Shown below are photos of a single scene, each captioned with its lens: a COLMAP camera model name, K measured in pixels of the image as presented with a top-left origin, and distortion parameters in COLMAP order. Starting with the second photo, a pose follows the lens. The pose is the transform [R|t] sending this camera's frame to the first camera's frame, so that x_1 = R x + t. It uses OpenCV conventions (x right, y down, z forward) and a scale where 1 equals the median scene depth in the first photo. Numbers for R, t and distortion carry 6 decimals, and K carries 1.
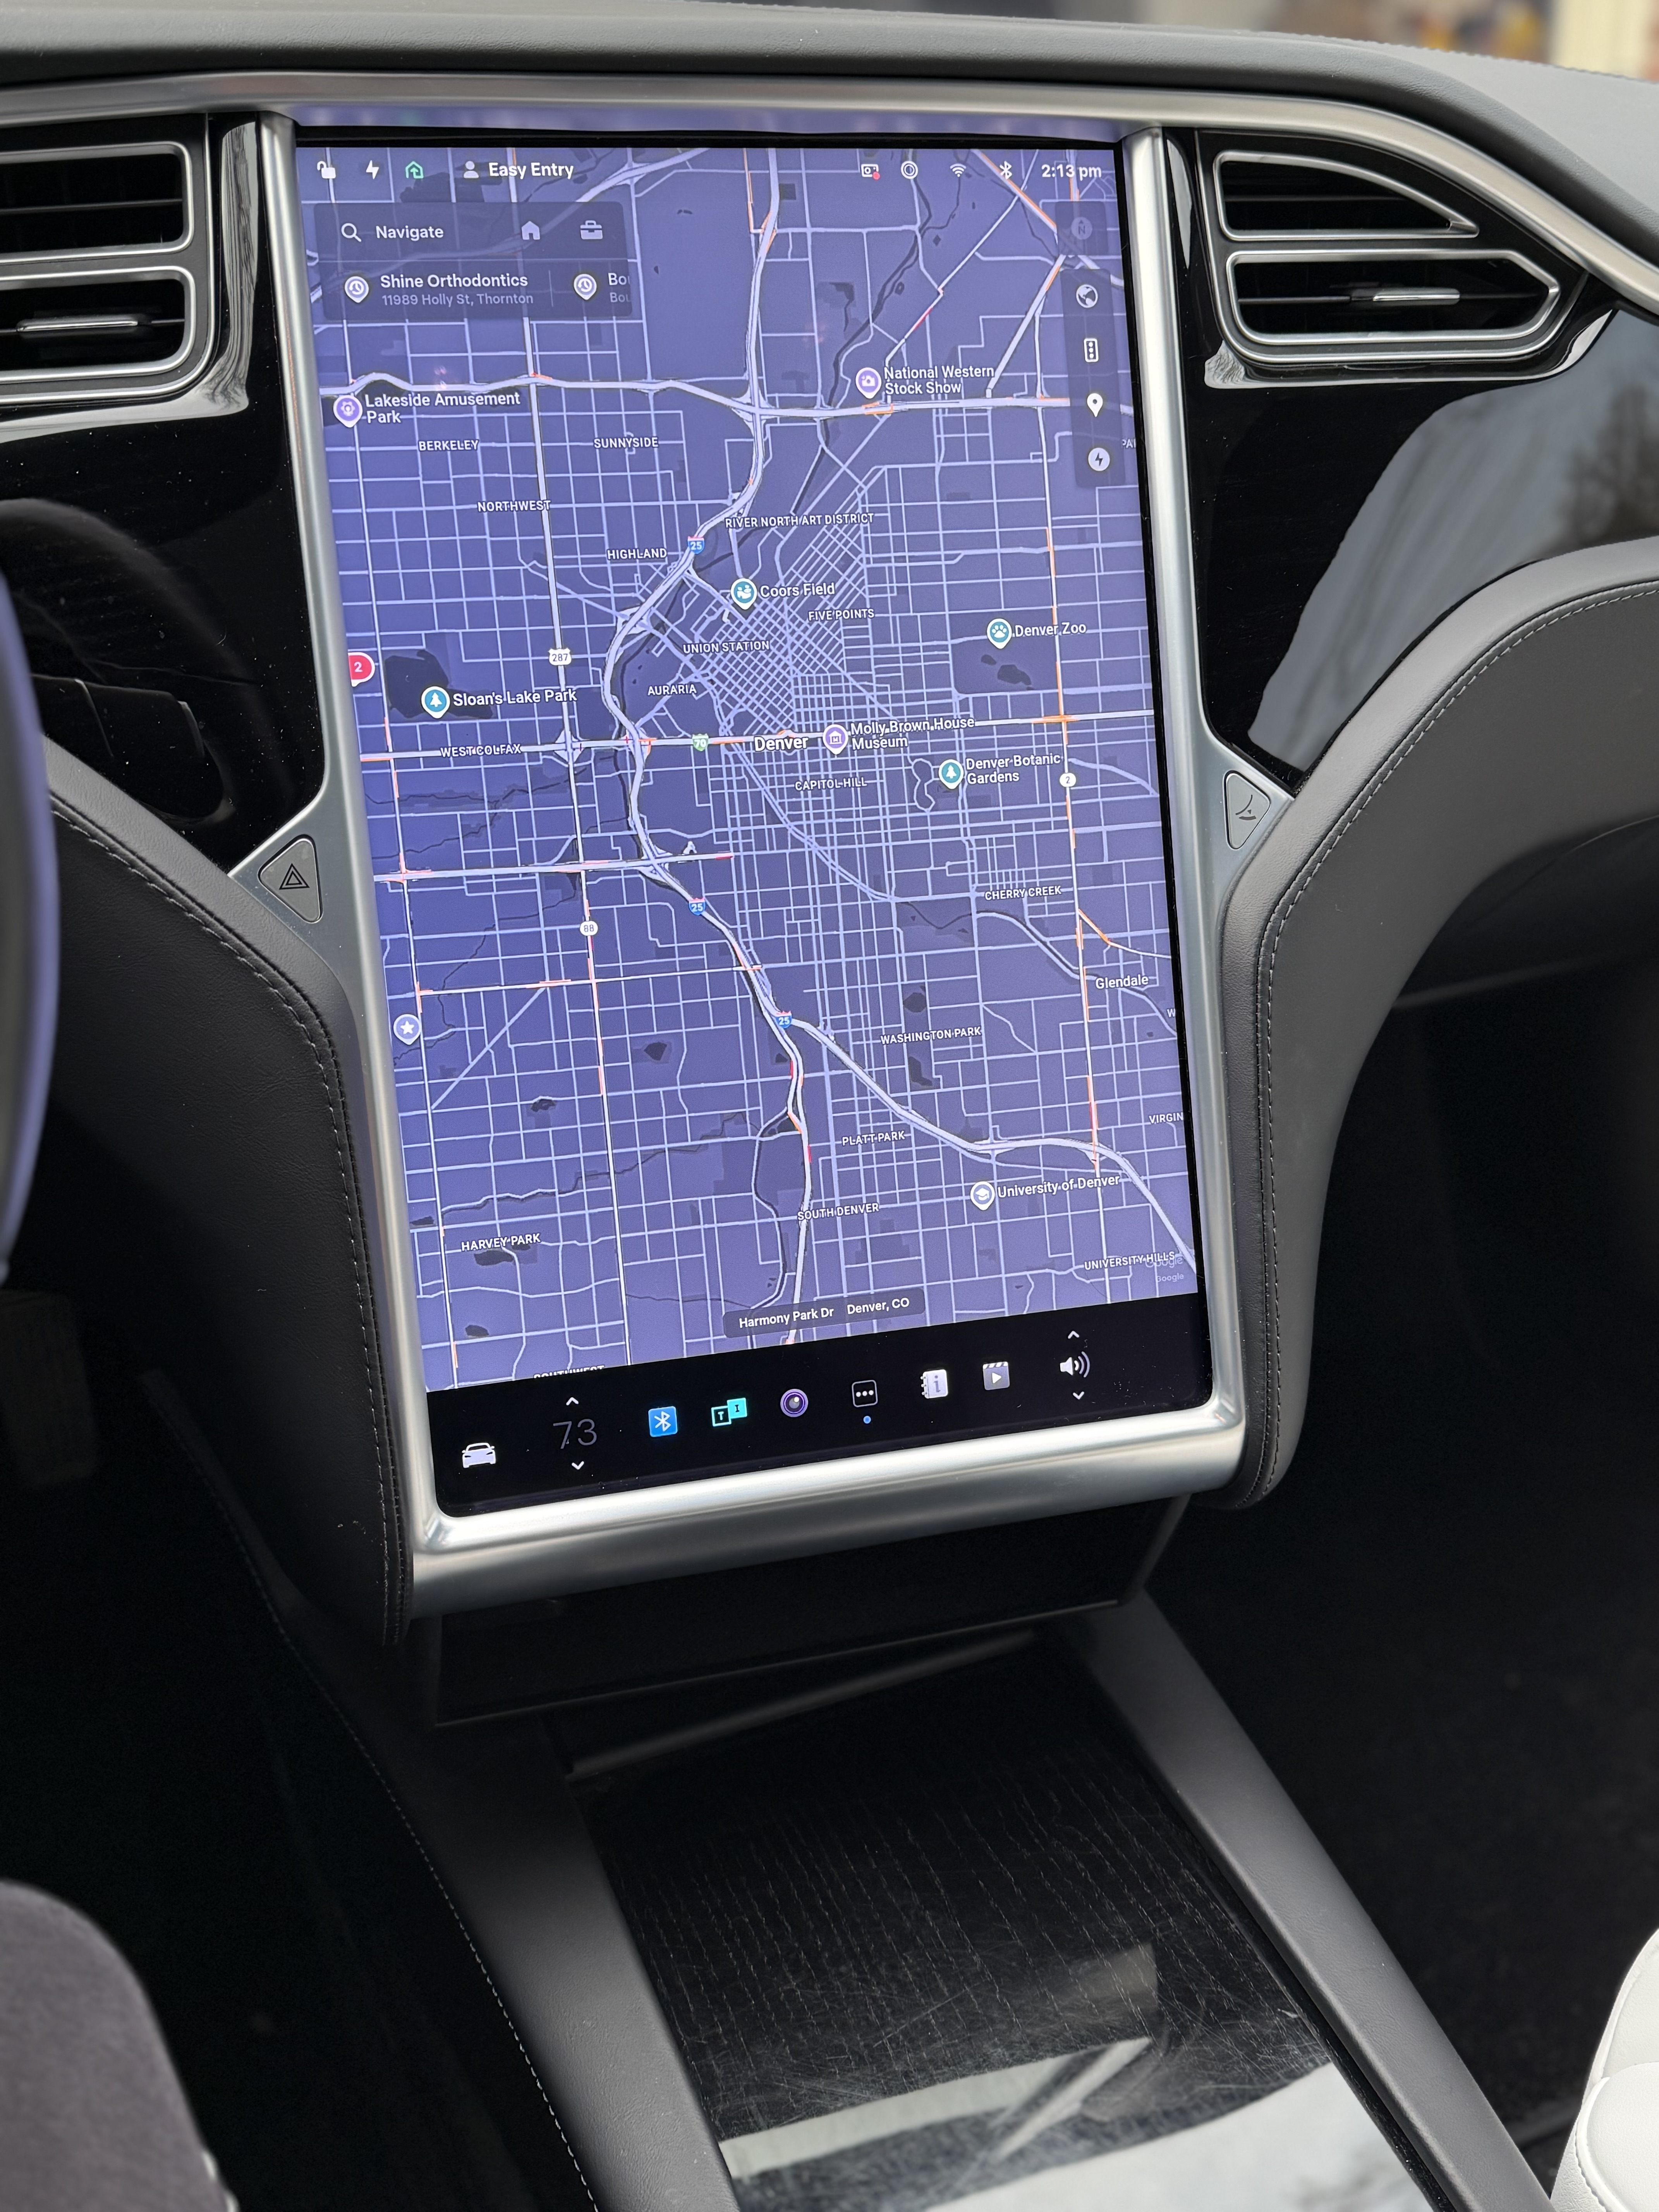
lens RADIAL K [[1862.1, 0, 829.5], [0, 1862.1, 1106.0], [0, 0, 1]] dist [0.001321, -0.052153]
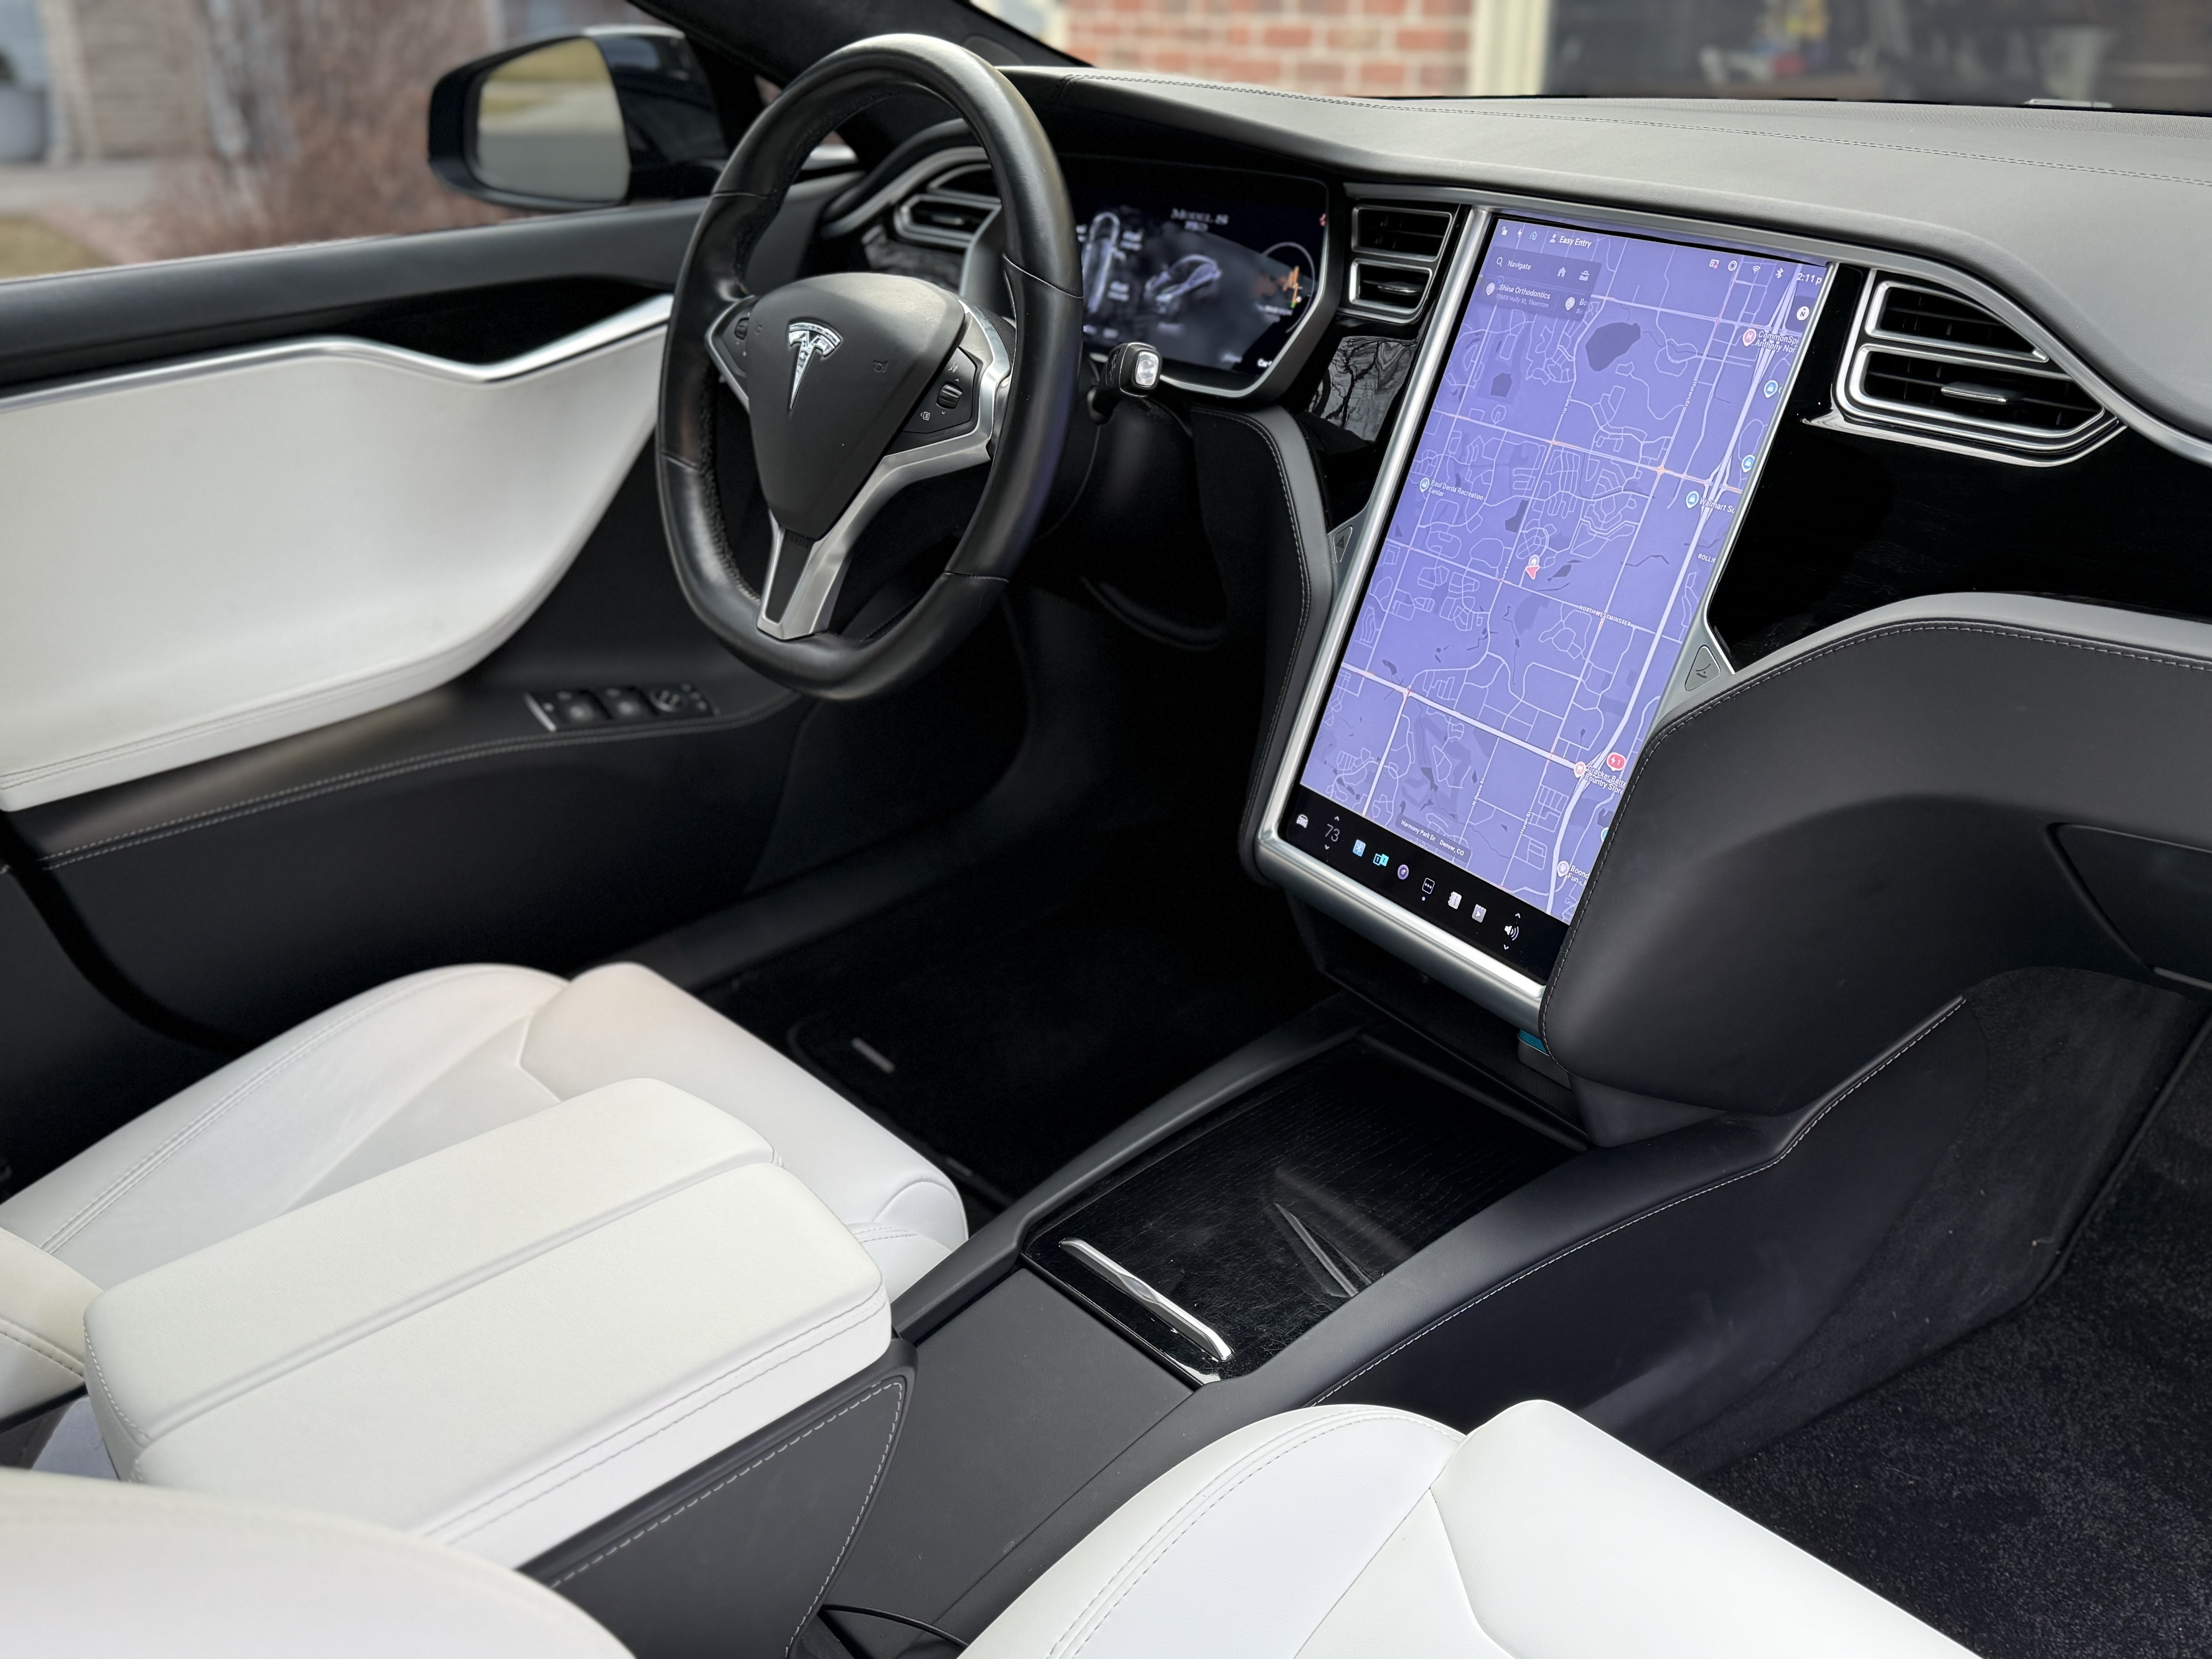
lens RADIAL K [[1862.1, 0, 1106.0], [0, 1862.1, 829.5], [0, 0, 1]] dist [0.001321, -0.052153]
pose [[0.338825, 0.393789, -0.854475, 1.508659], [-0.399626, 0.882434, 0.248210, -0.234733], [0.851761, 0.257371, 0.456359, -0.148921]]
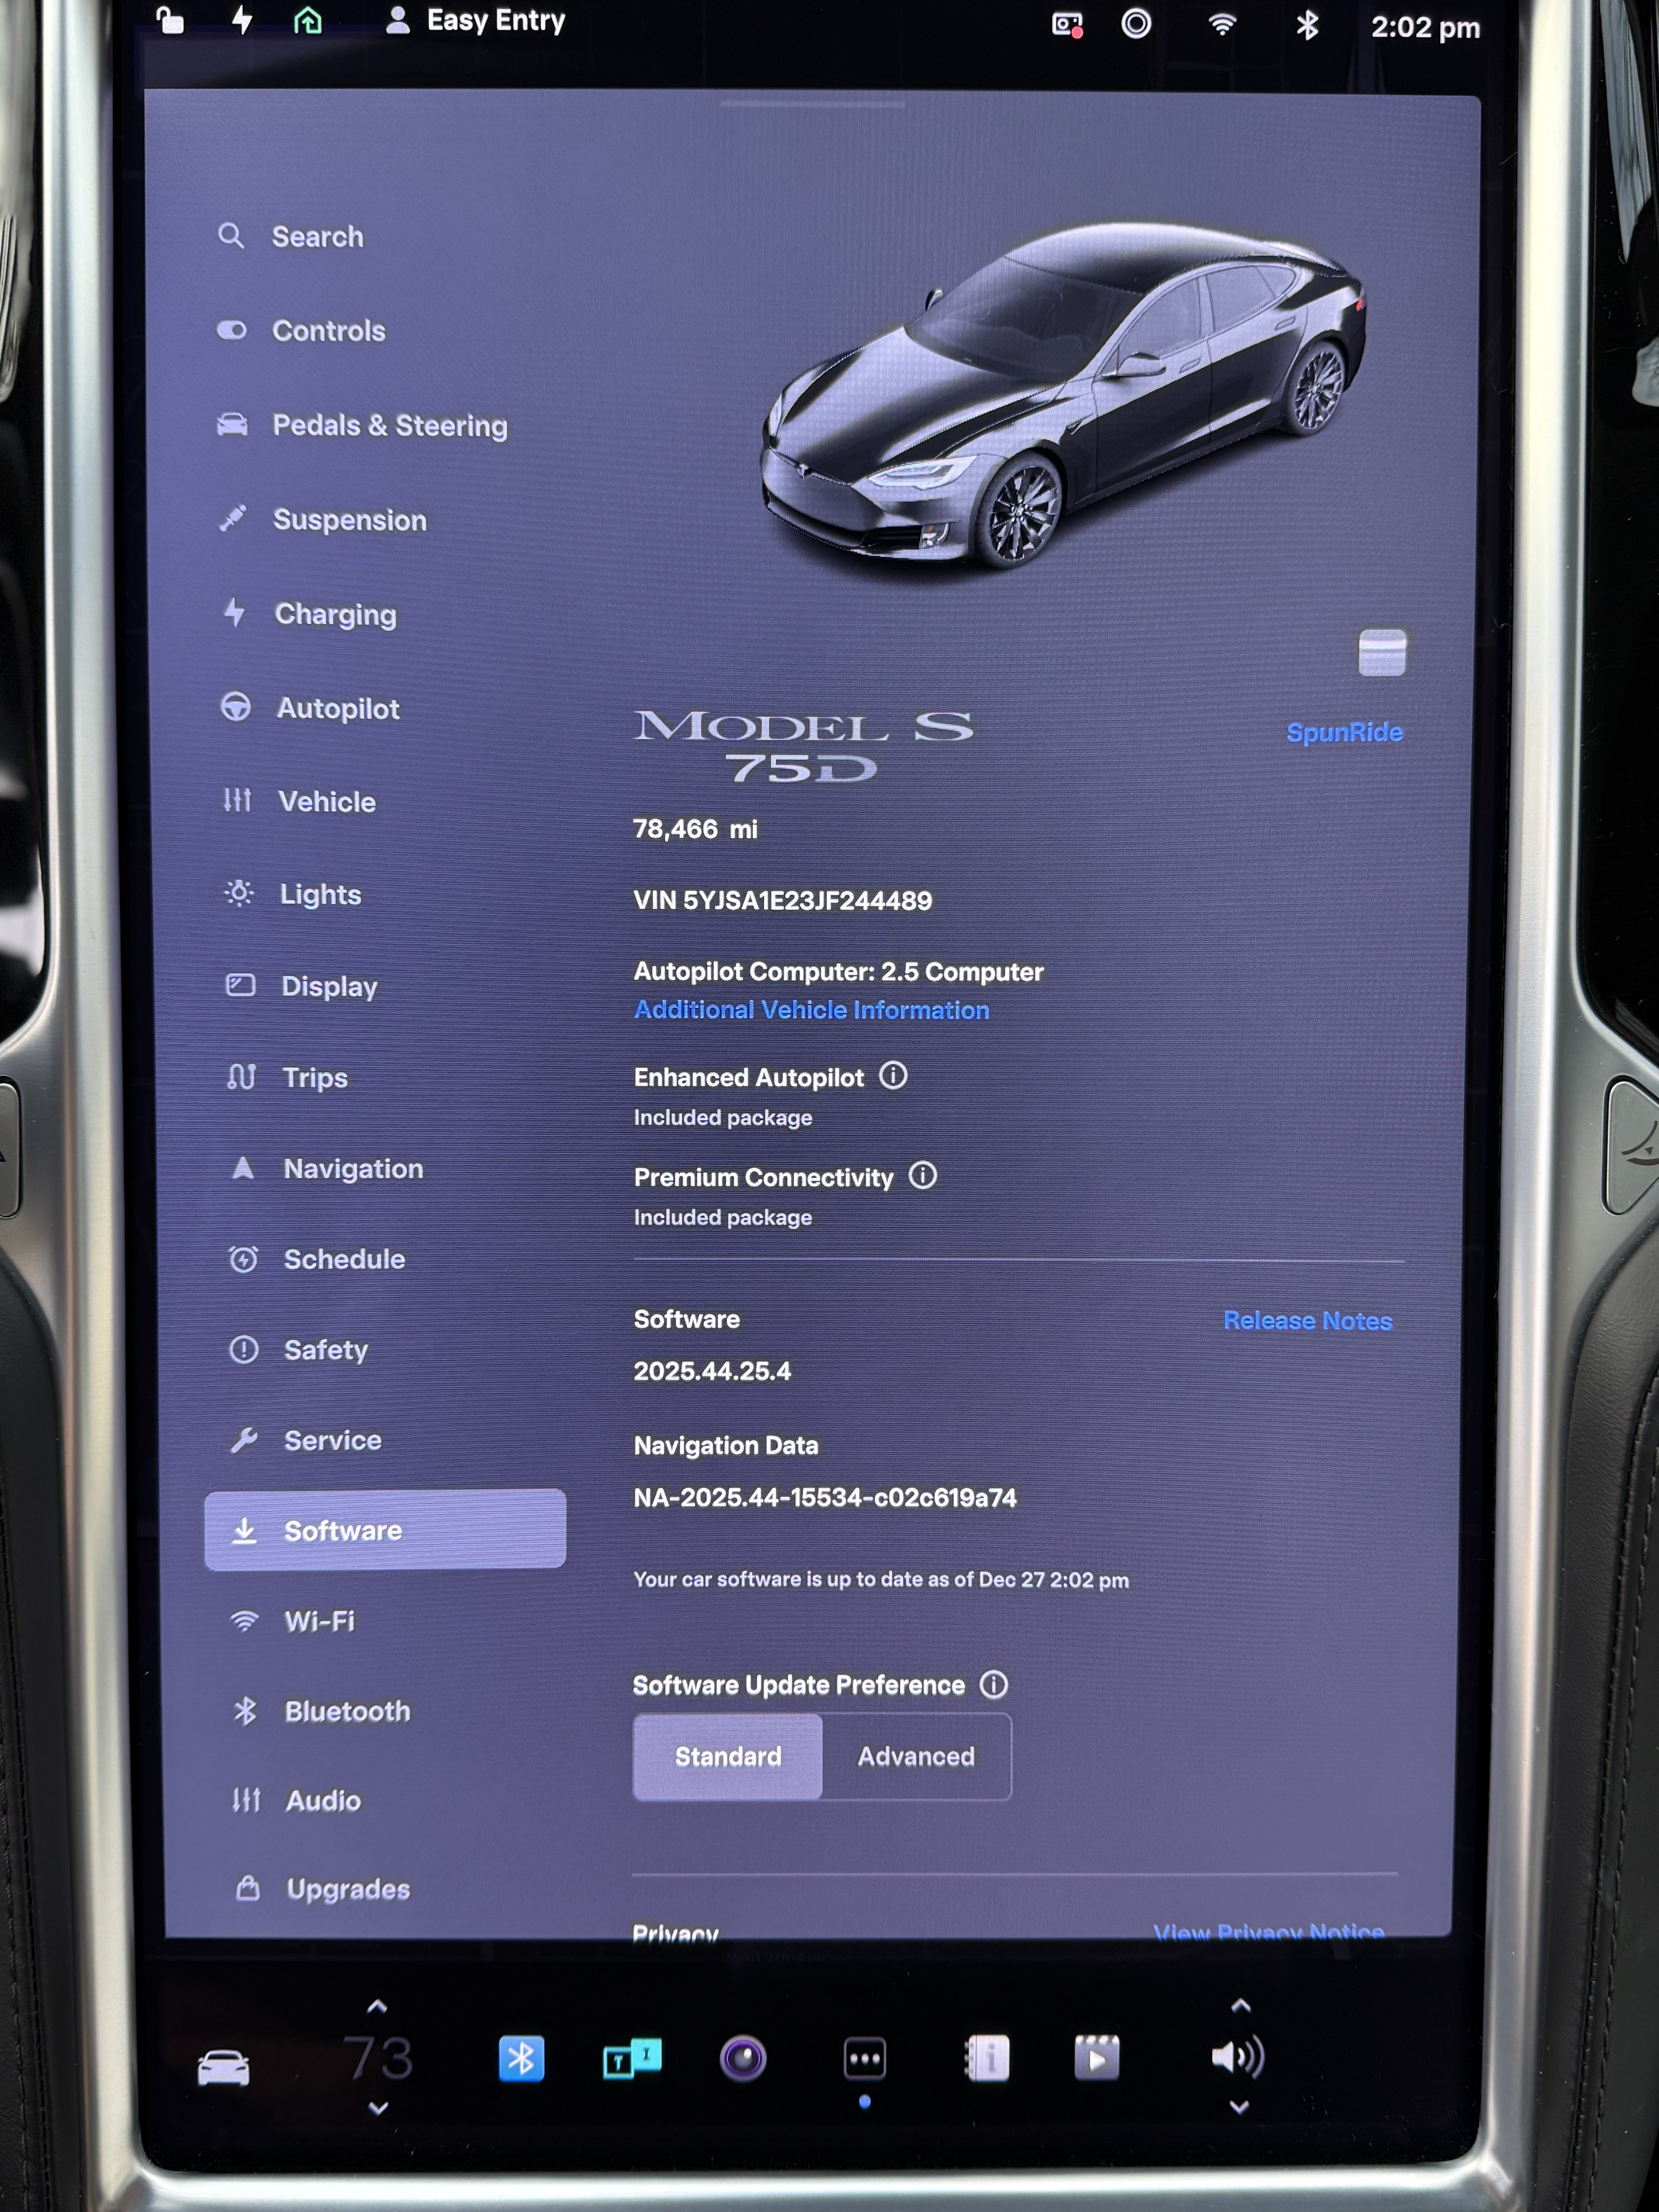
lens RADIAL K [[1862.1, 0, 829.5], [0, 1862.1, 1106.0], [0, 0, 1]] dist [0.001321, -0.052153]
pose [[0.972667, 0.100775, -0.209197, 0.103179], [-0.106414, 0.994196, -0.015849, -0.140557], [0.206385, 0.037678, 0.977745, 0.410979]]
